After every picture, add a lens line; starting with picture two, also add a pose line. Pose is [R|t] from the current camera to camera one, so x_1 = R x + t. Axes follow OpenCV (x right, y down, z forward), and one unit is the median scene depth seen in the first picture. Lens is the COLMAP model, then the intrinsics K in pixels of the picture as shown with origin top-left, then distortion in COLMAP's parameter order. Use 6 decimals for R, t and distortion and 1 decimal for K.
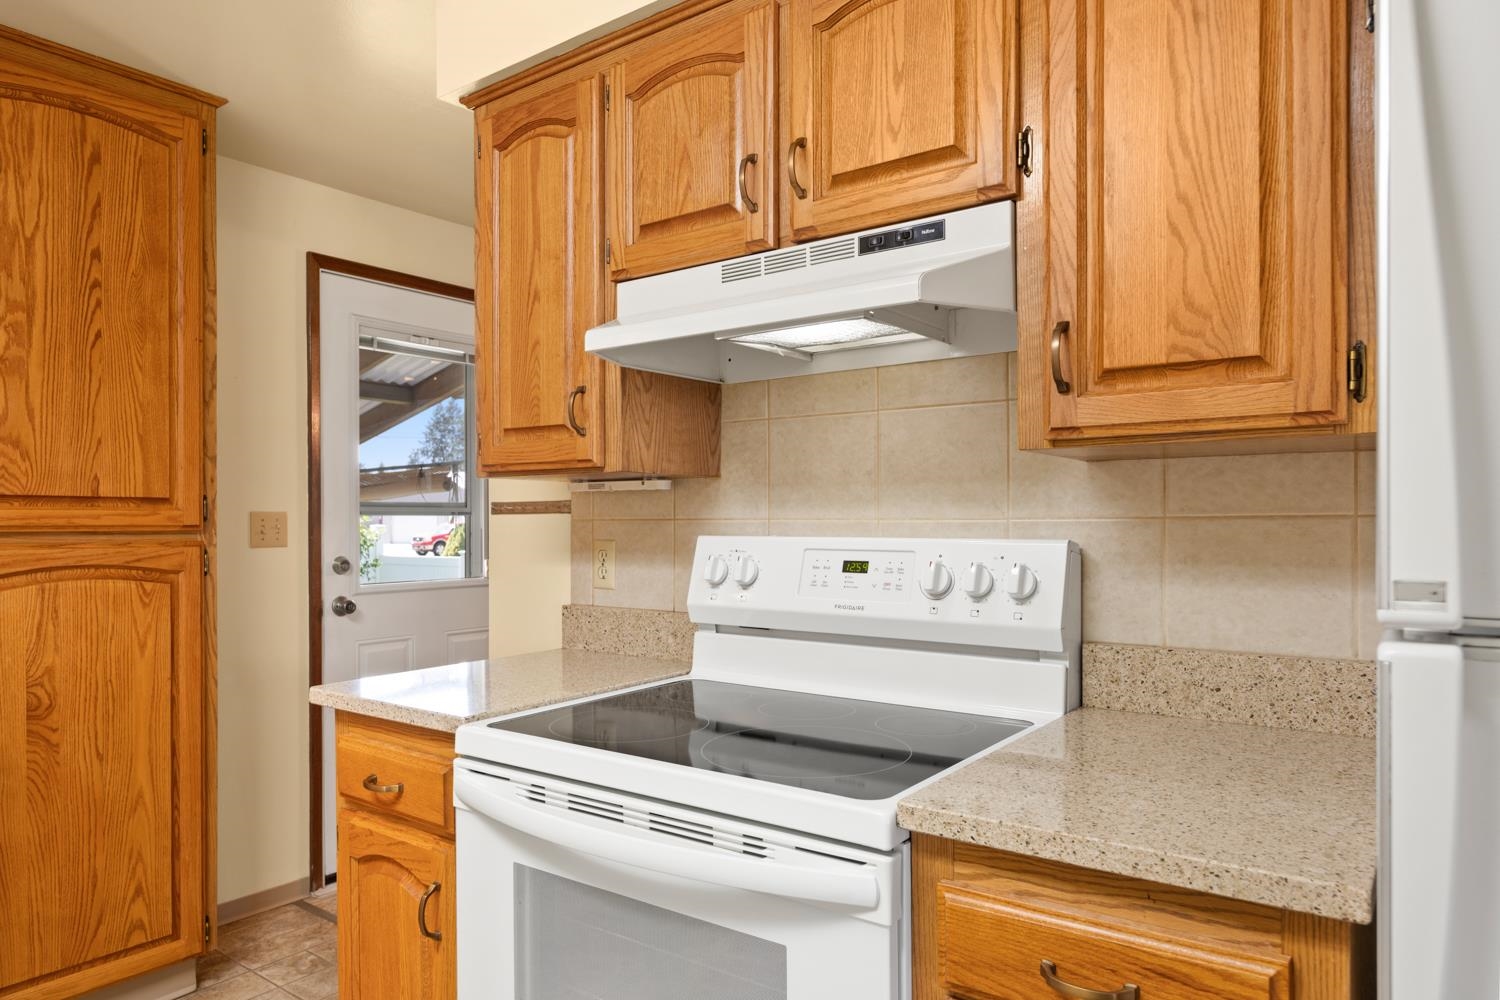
lens RADIAL K [[964.0, 0, 769.5], [0, 964.0, 524.0], [0, 0, 1]] dist [-0.002269, -0.002481]
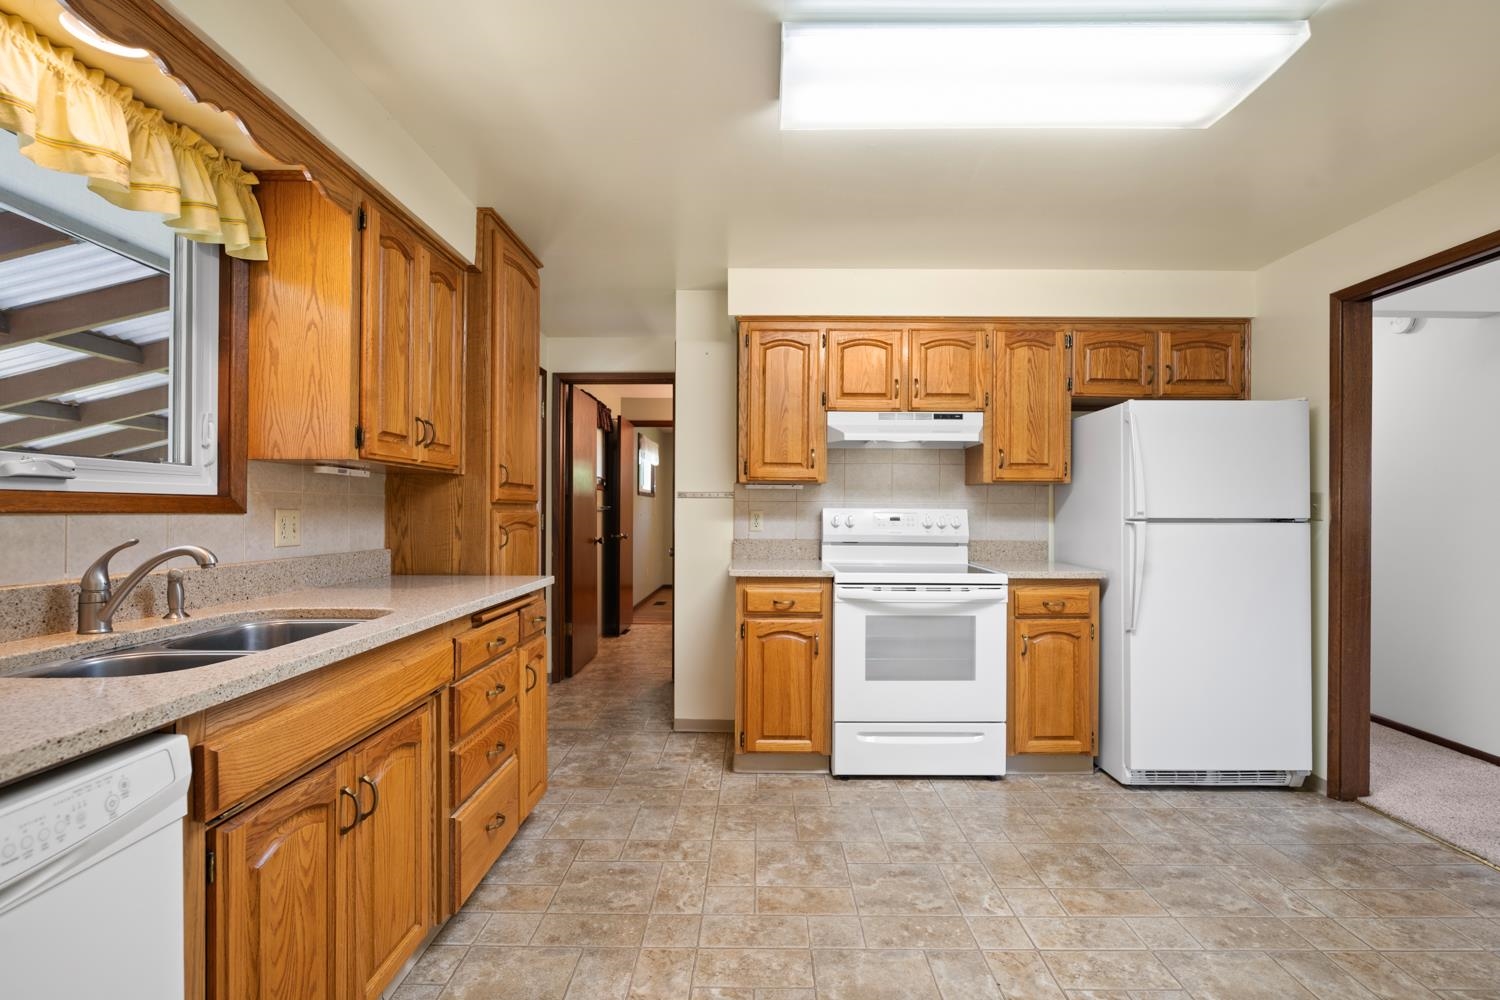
lens RADIAL K [[708.0, 0, 768.3], [0, 708.0, 507.9], [0, 0, 1]] dist [0.000908, -0.003620]
pose [[0.795685, 0.009941, 0.605629, -1.519724], [-0.006563, 0.999948, -0.007792, 0.031761], [-0.605675, 0.002225, 0.795709, -0.461442]]
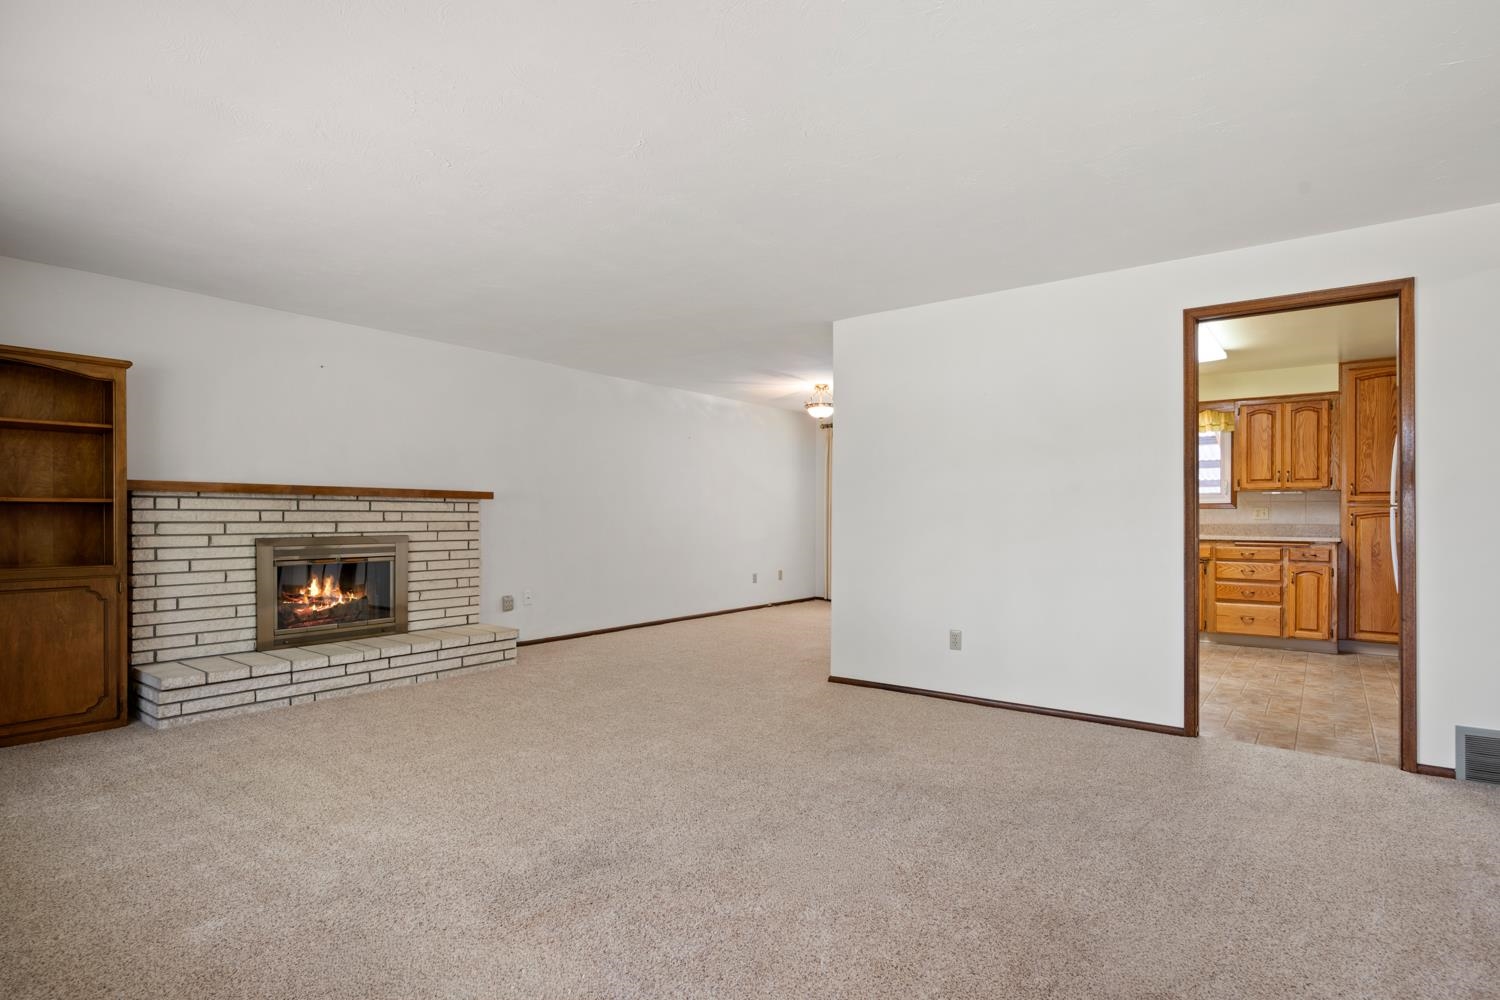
lens RADIAL K [[748.8, 0, 754.0], [0, 748.8, 513.3], [0, 0, 1]] dist [-0.003232, -0.001395]
pose [[-0.012234, 0.001362, -0.999924, 2.498141], [-0.006960, 0.999975, 0.001448, 0.075923], [0.999901, 0.006977, -0.012224, -1.537114]]
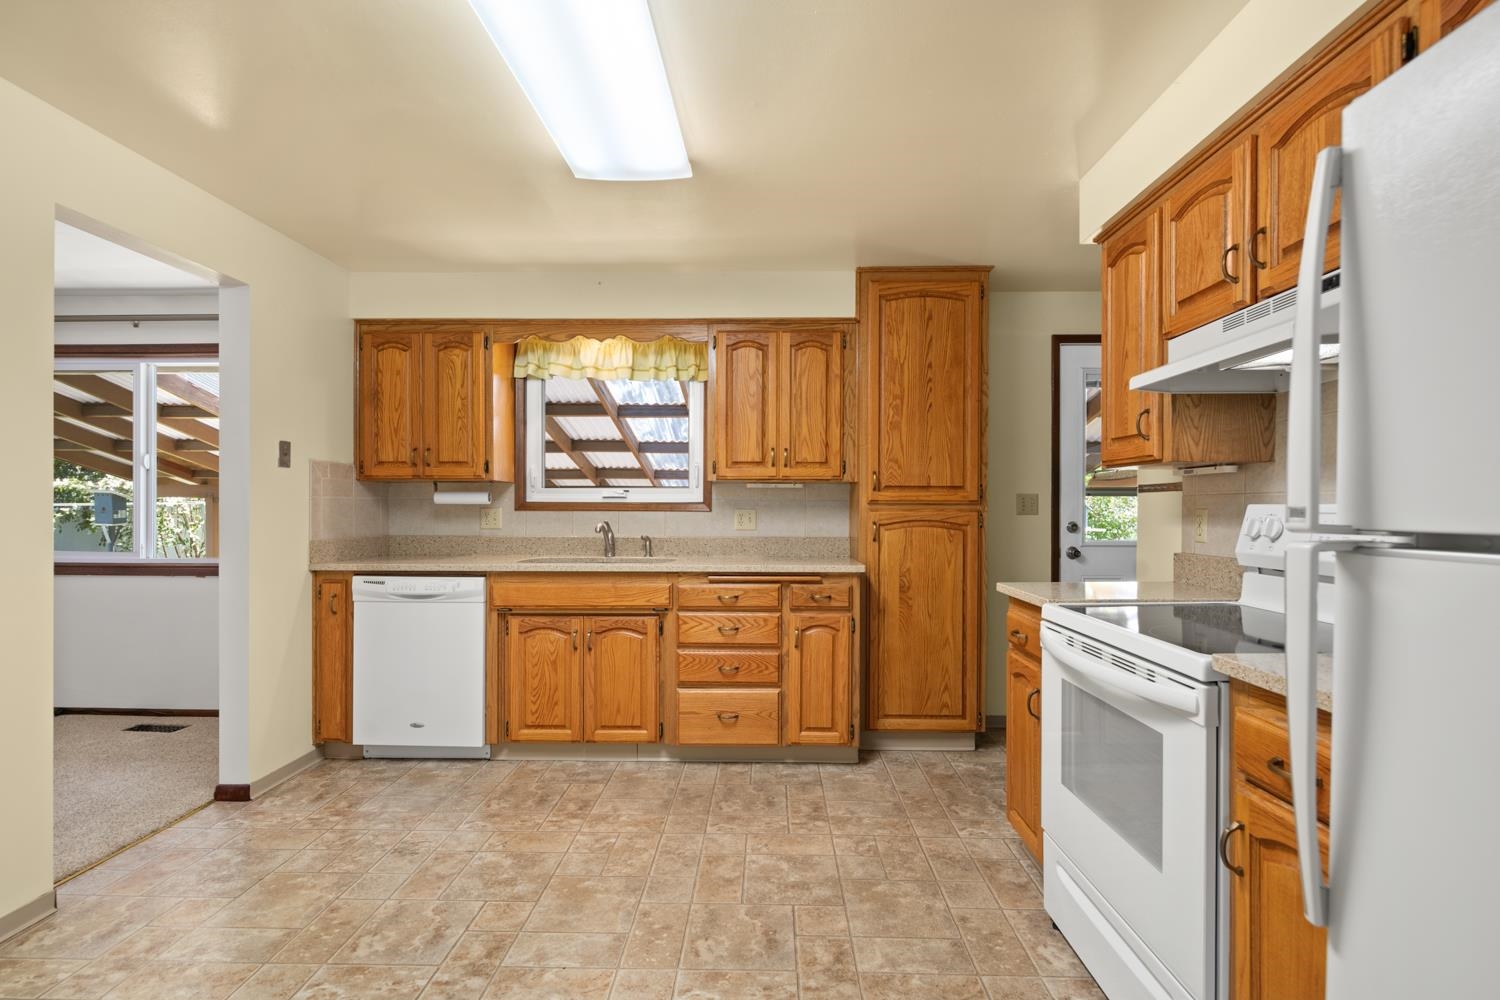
lens RADIAL K [[725.0, 0, 743.3], [0, 725.0, 511.4], [0, 0, 1]] dist [-0.000244, -0.002471]
pose [[0.566854, 0.008487, -0.823775, 0.436666], [-0.005865, 0.999963, 0.006266, 0.023435], [0.823798, 0.001279, 0.566883, -0.236626]]
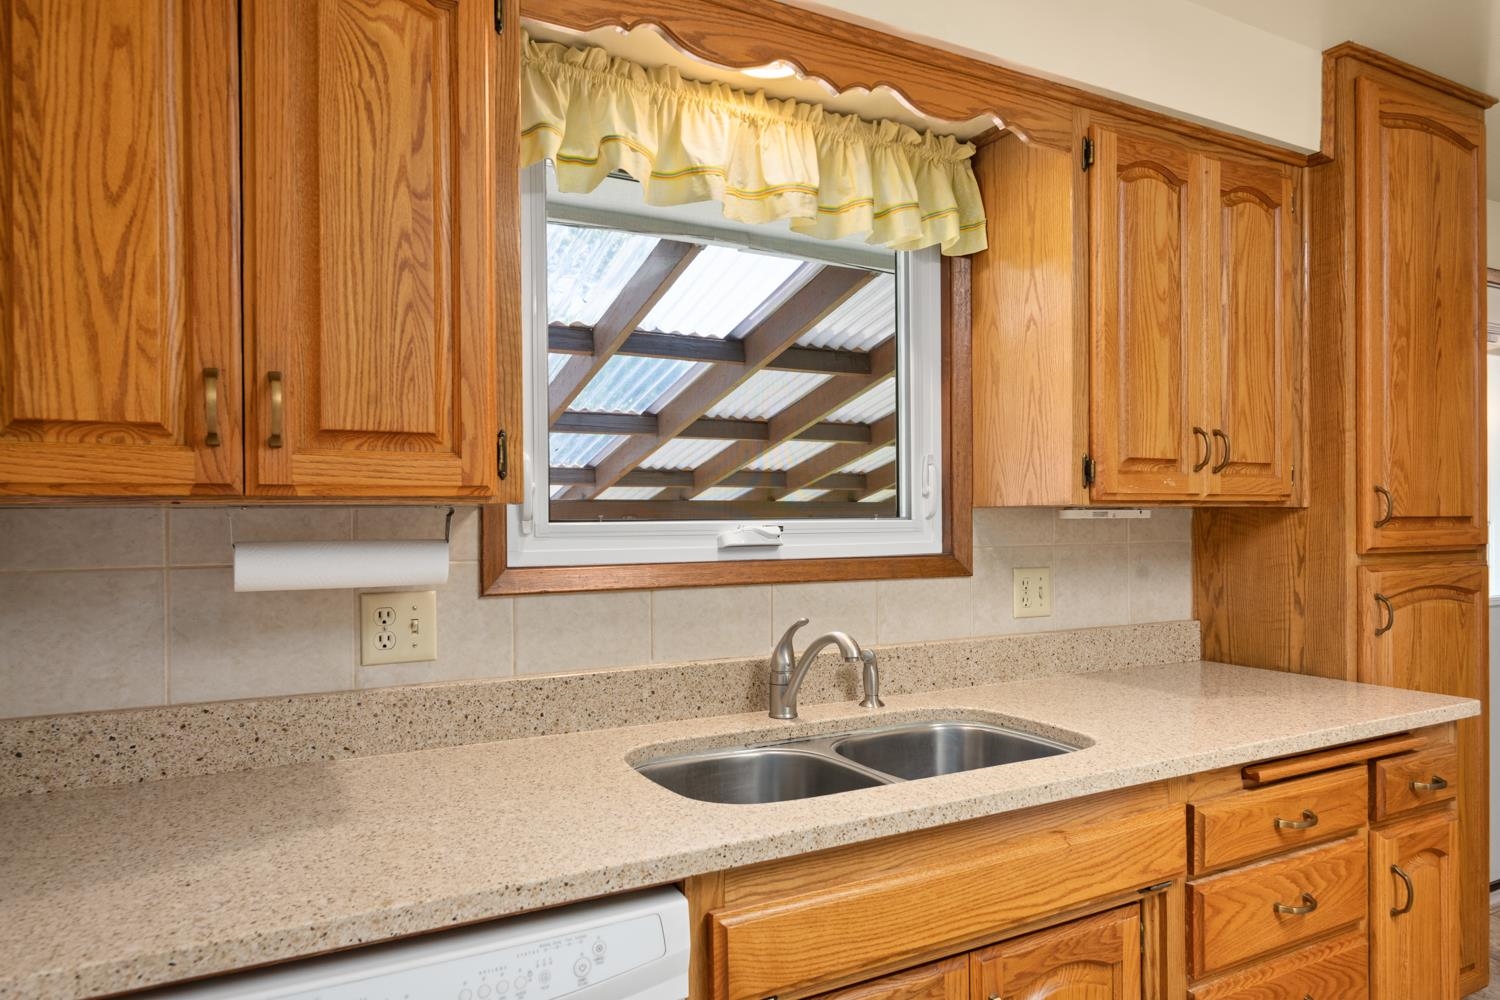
lens RADIAL K [[964.0, 0, 742.3], [0, 964.0, 521.1], [0, 0, 1]] dist [-0.002269, -0.002481]
pose [[0.905372, 0.000106, -0.424620, -1.239053], [0.002054, 0.999987, 0.004629, -0.039785], [0.424615, -0.005063, 0.905360, -0.277523]]
